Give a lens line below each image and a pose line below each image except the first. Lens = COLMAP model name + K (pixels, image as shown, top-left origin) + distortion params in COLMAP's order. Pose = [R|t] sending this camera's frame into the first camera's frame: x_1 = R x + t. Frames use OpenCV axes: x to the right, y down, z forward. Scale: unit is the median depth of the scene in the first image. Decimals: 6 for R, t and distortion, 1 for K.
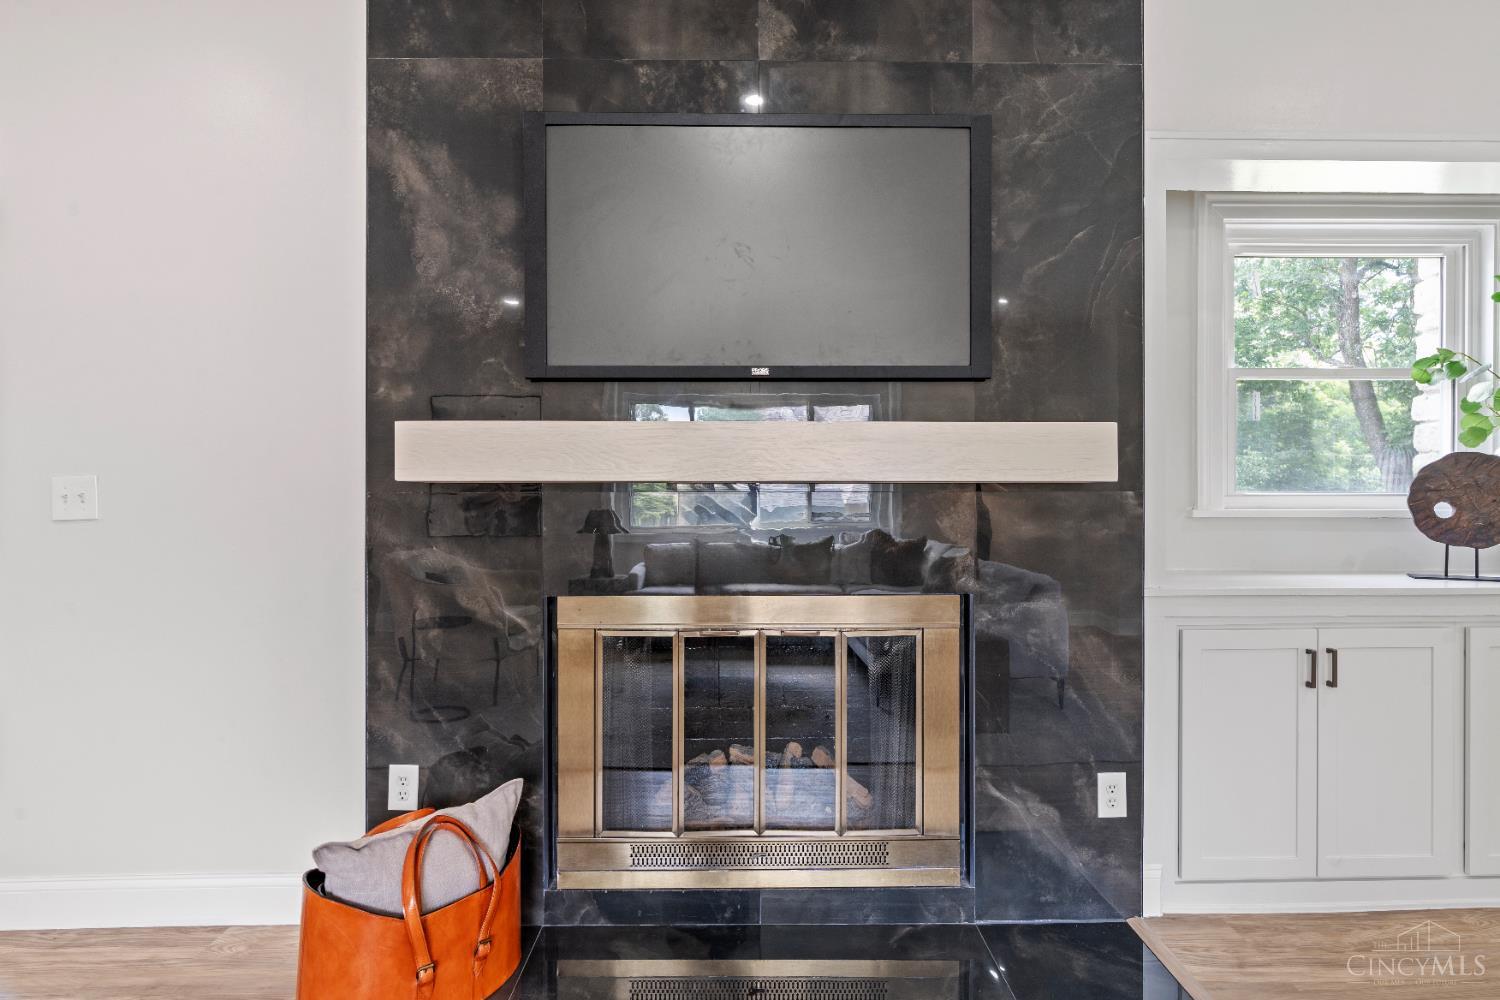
lens RADIAL K [[837.0, 0, 750.9], [0, 837.0, 492.4], [0, 0, 1]] dist [-0.001434, -0.000271]
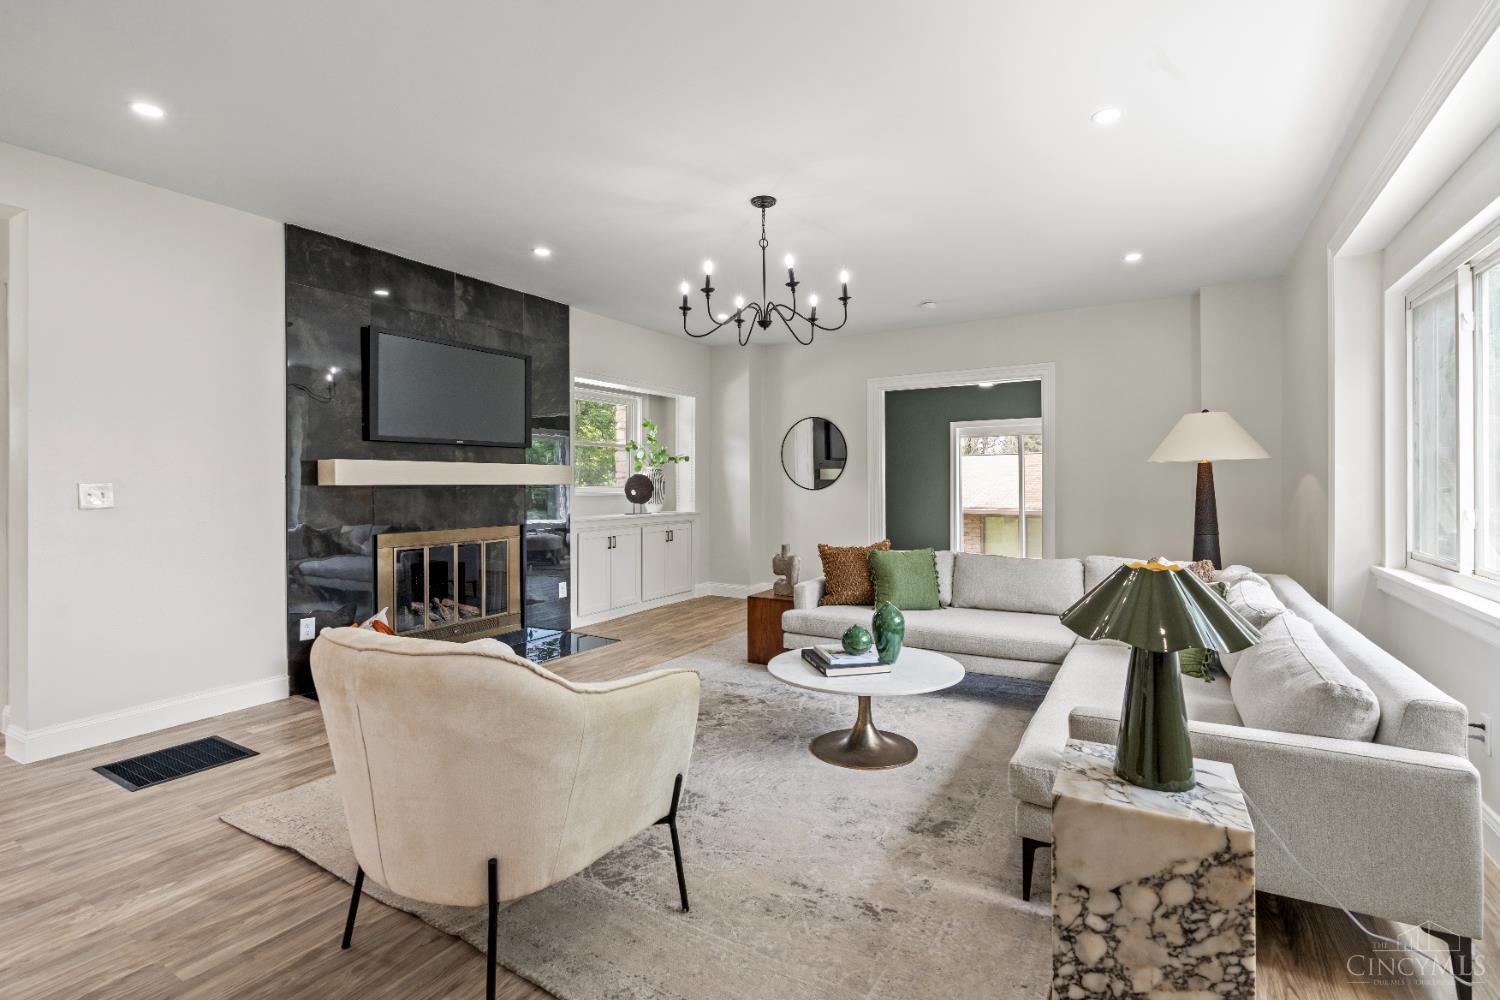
lens RADIAL K [[680.0, 0, 753.2], [0, 680.0, 490.0], [0, 0, 1]] dist [-0.005873, 0.001937]
pose [[0.540974, -0.010085, 0.840979, -1.238559], [0.003353, 0.999946, 0.009835, -0.013820], [-0.841032, -0.002501, 0.540979, -0.878494]]
